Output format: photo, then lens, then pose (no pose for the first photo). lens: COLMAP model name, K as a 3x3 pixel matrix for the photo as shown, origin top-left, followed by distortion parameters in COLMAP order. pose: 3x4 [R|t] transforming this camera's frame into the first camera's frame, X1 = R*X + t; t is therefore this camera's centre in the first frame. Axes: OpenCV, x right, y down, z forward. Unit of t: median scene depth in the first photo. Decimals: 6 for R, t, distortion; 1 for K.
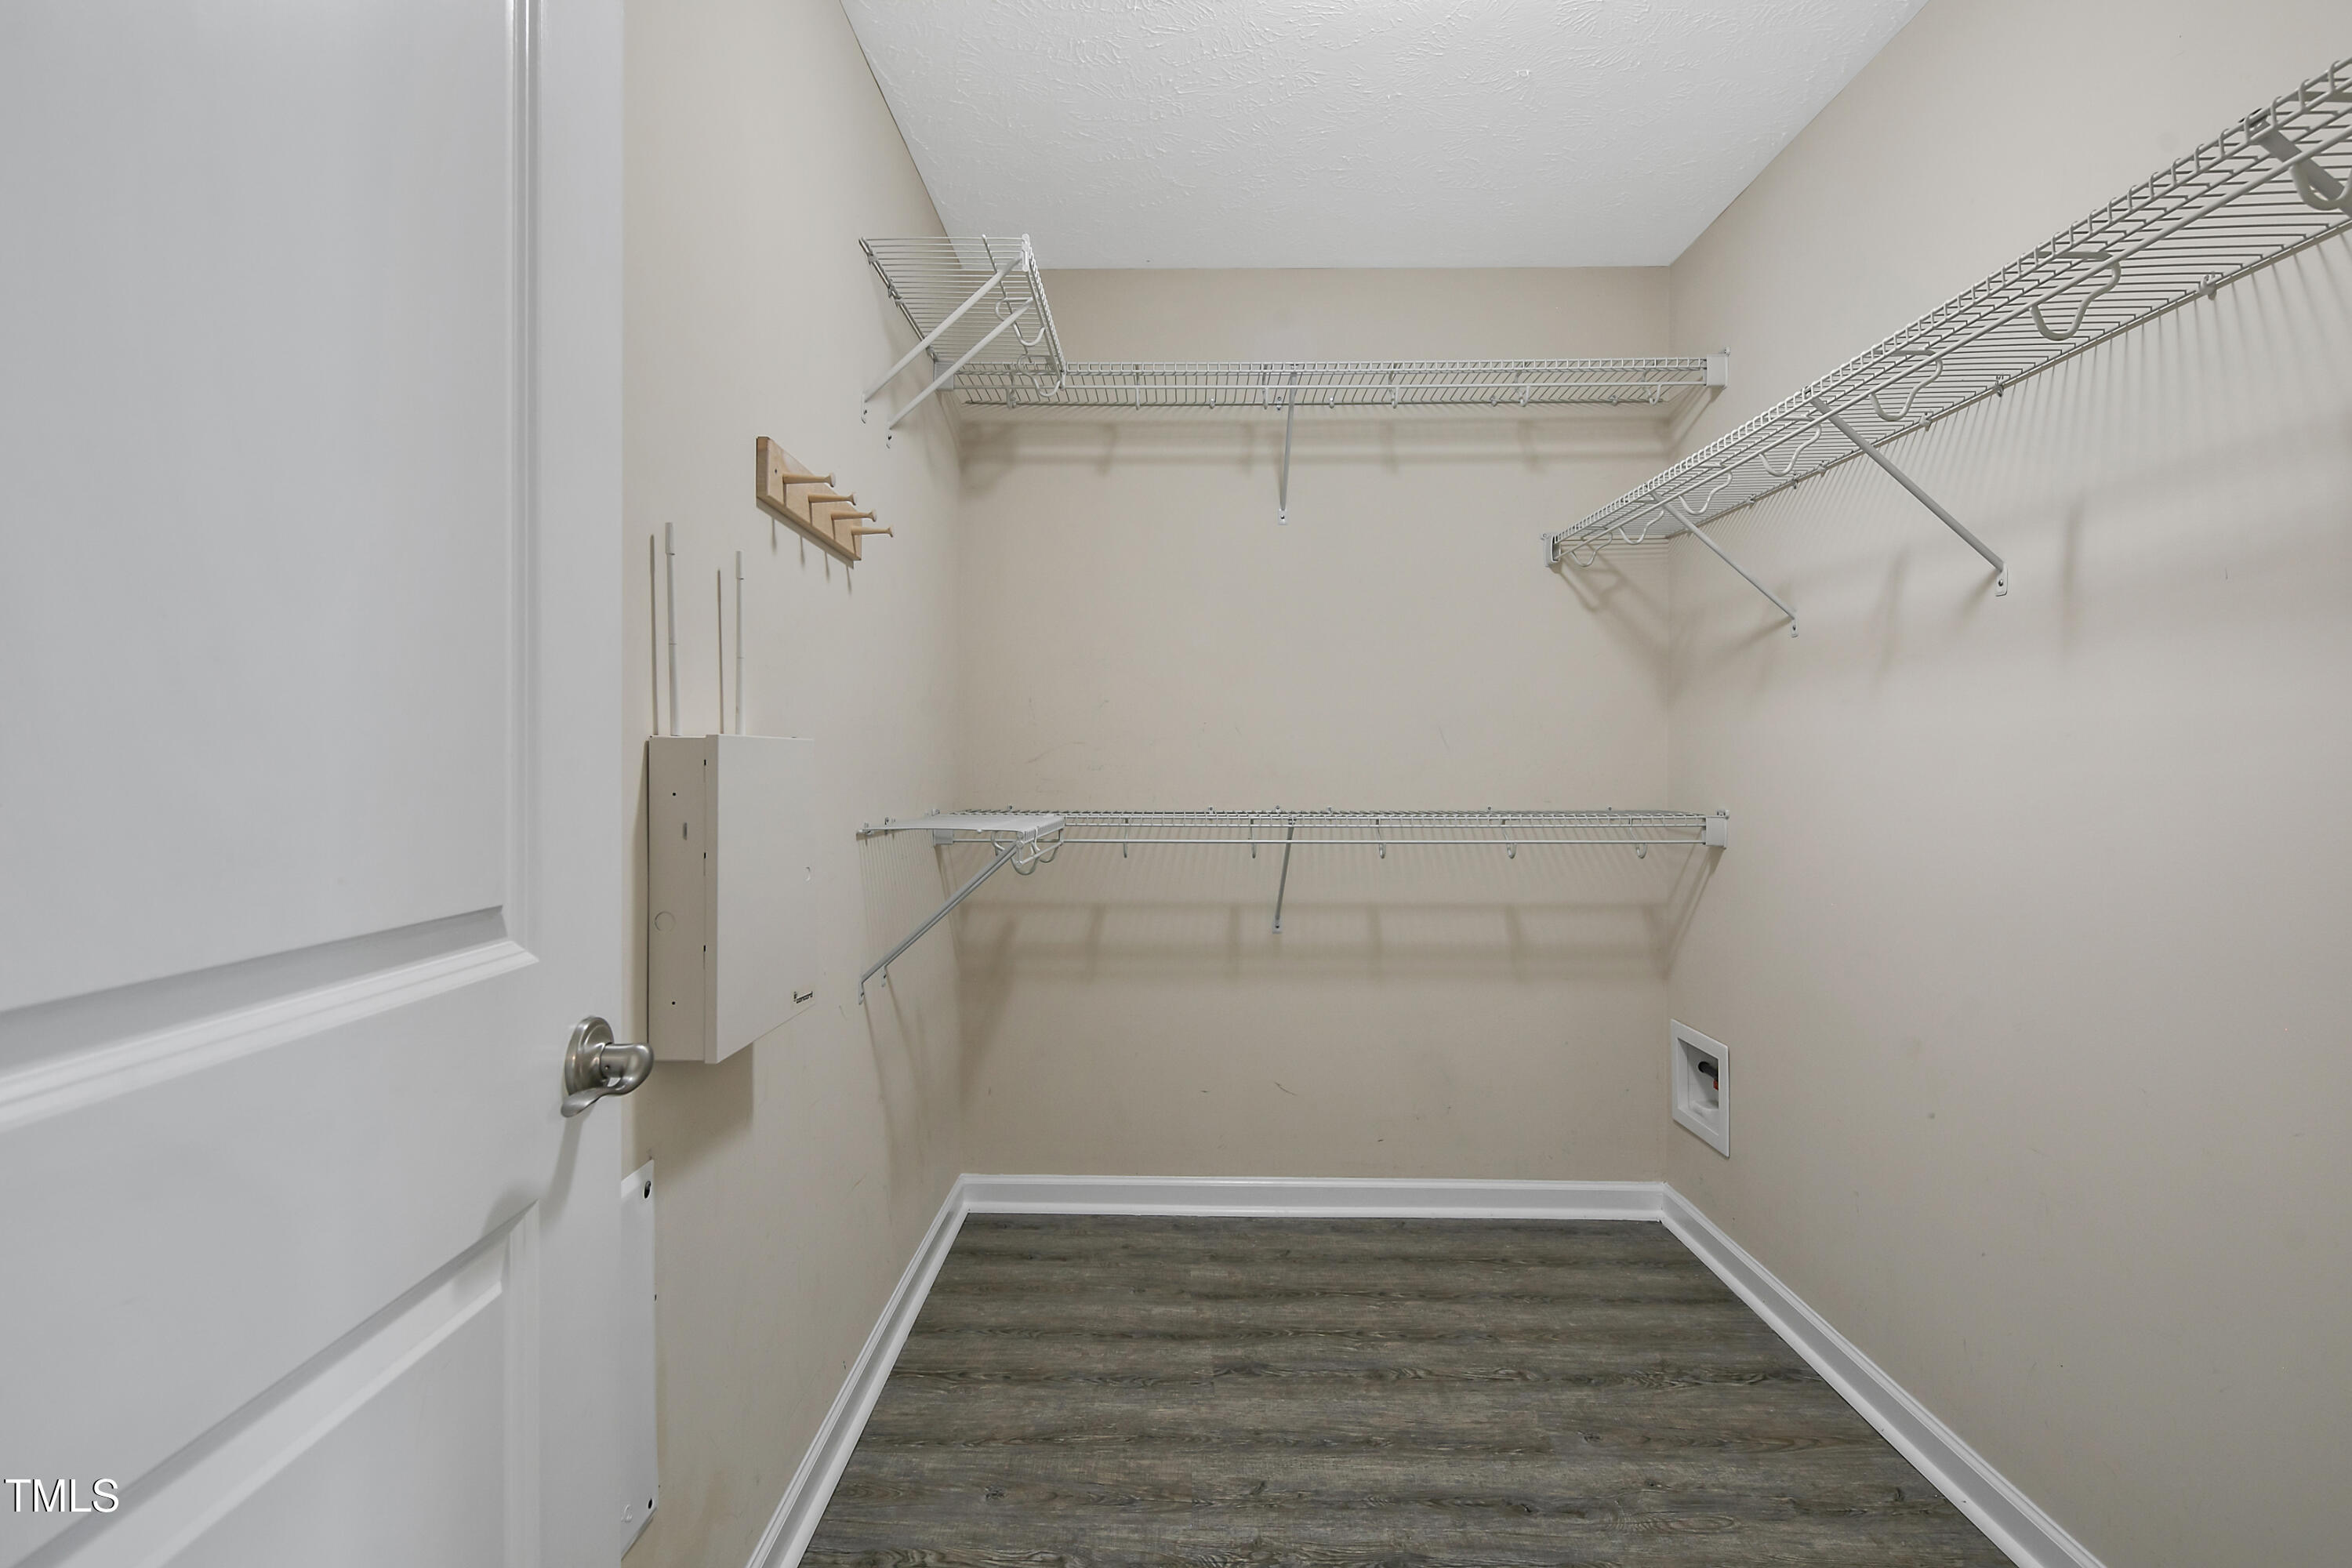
lens RADIAL K [[1144.8, 0, 1175.3], [0, 1144.8, 782.2], [0, 0, 1]] dist [0.005048, -0.002954]
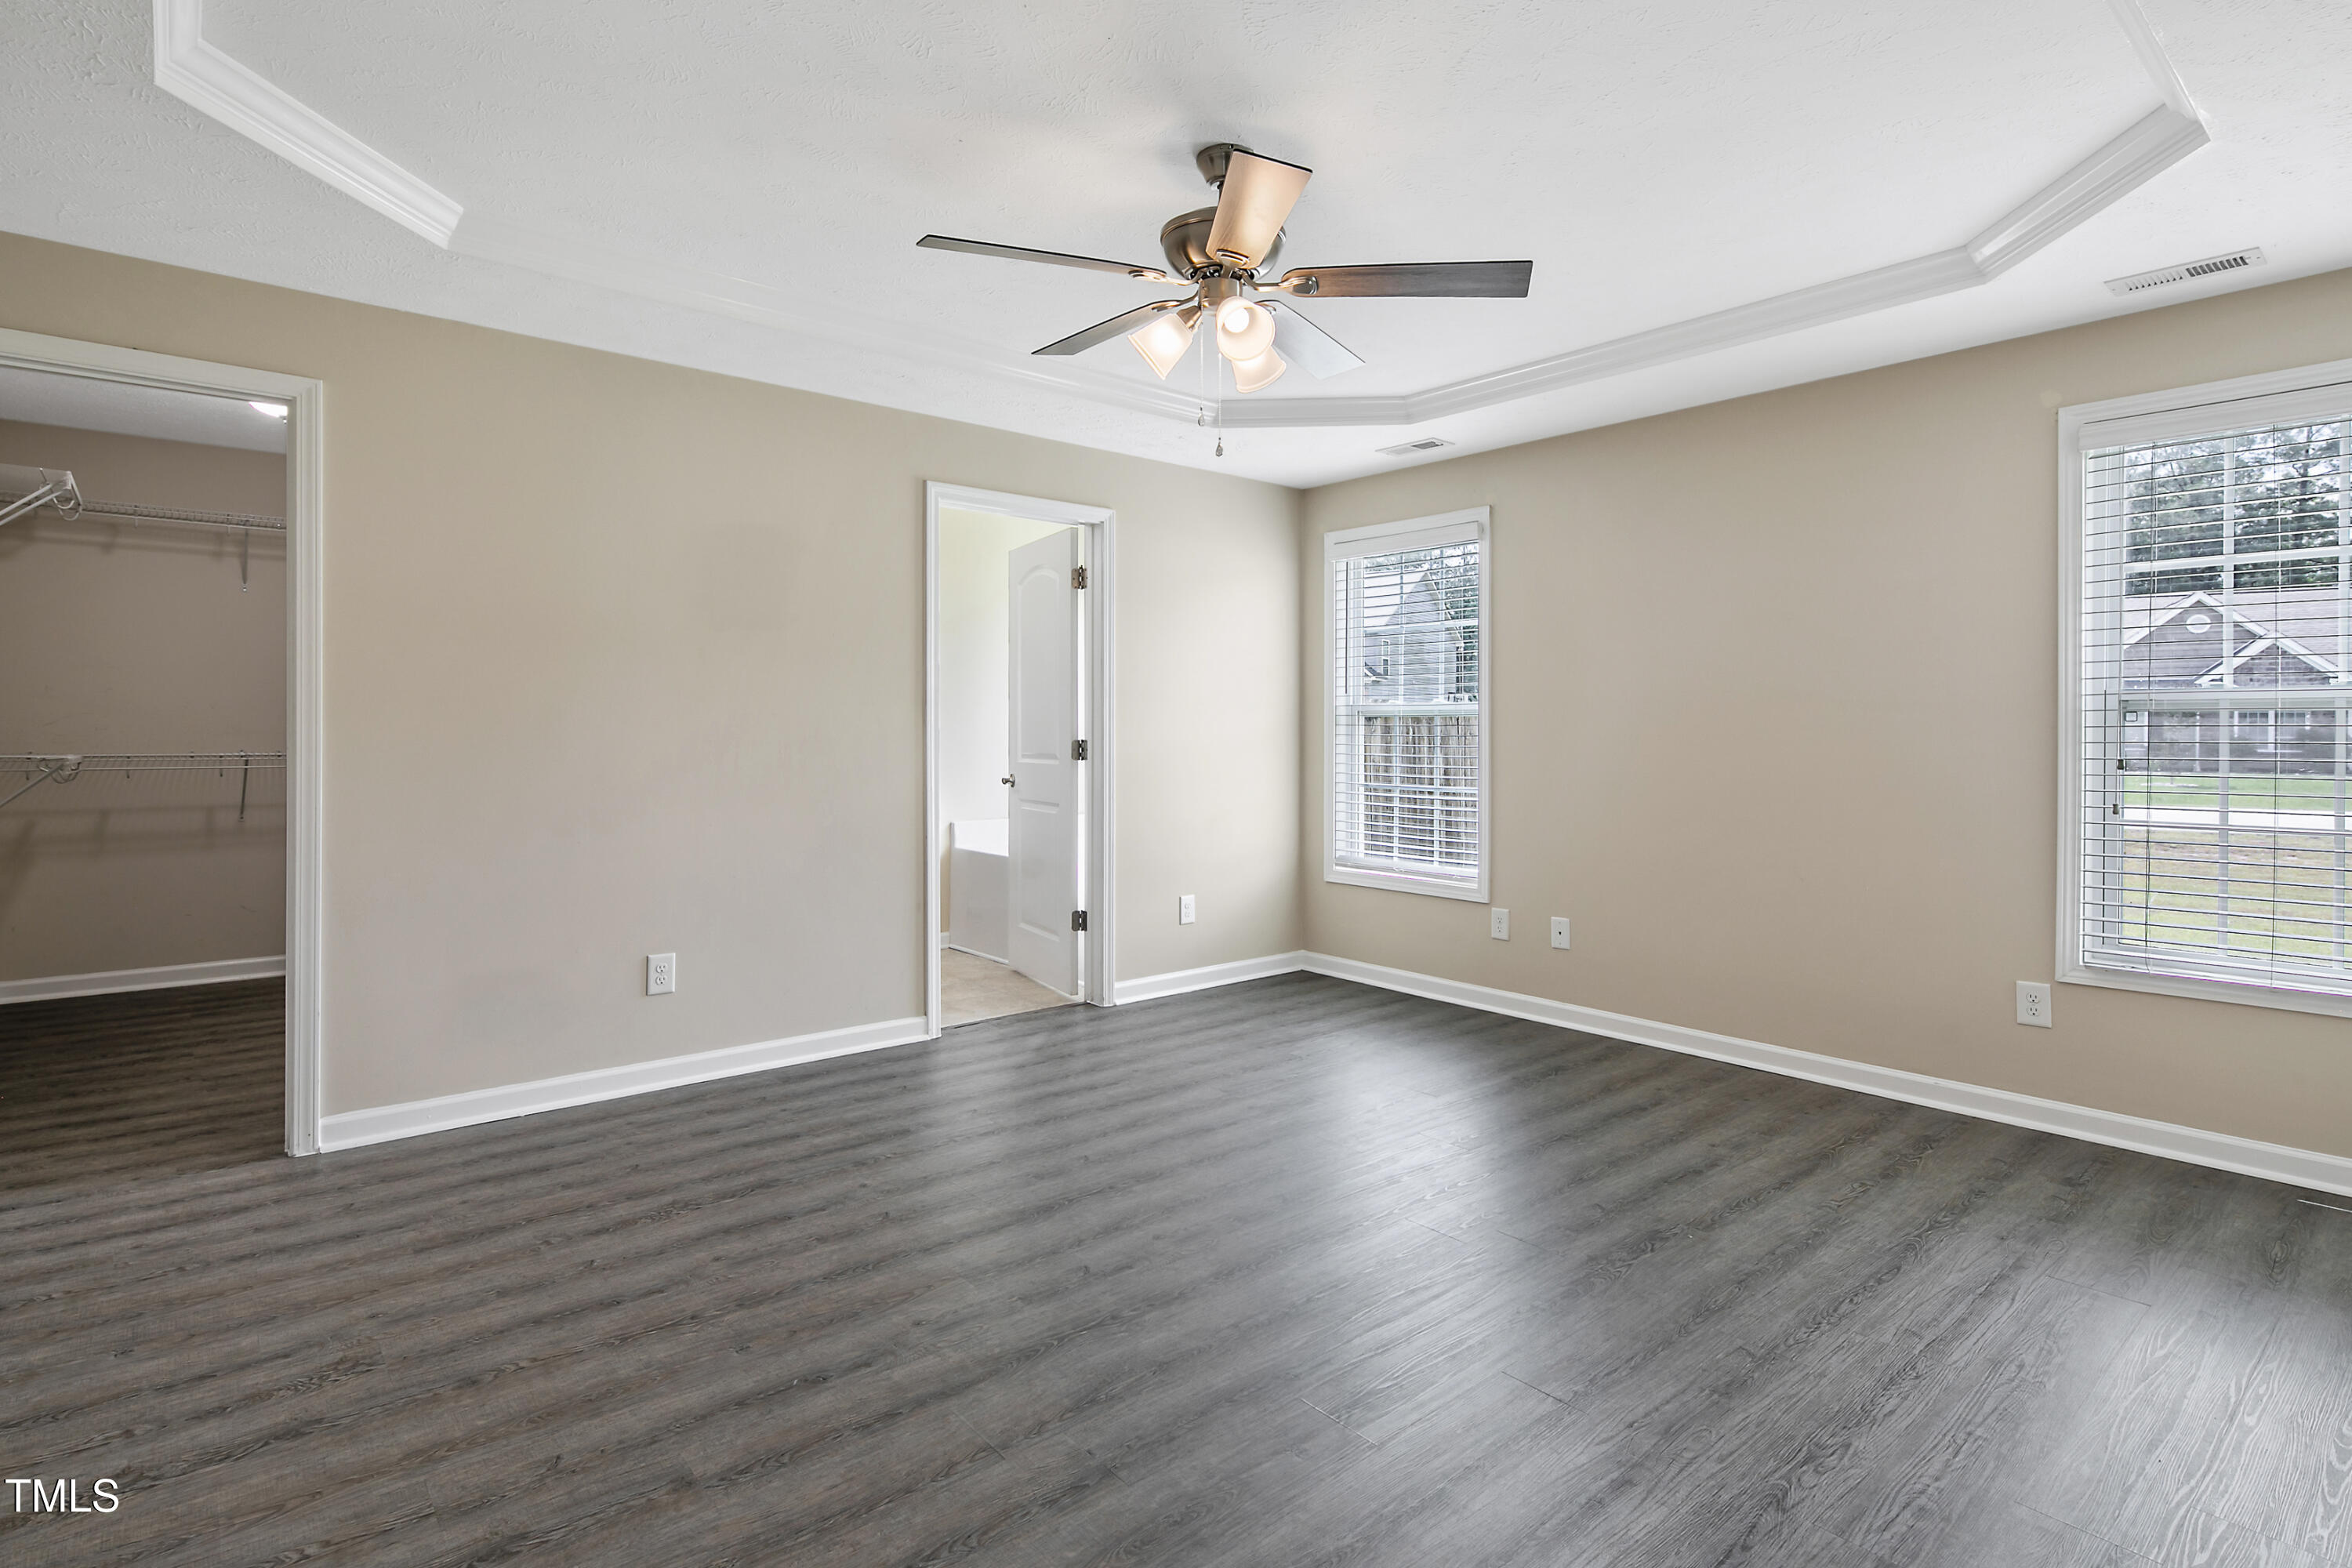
lens RADIAL K [[1144.8, 0, 1160.8], [0, 1144.8, 734.5], [0, 0, 1]] dist [0.005048, -0.002954]
pose [[0.759792, -0.003818, 0.650155, 0.016071], [0.004732, 0.999989, 0.000342, 0.002828], [-0.650149, 0.002816, 0.759802, -1.279955]]
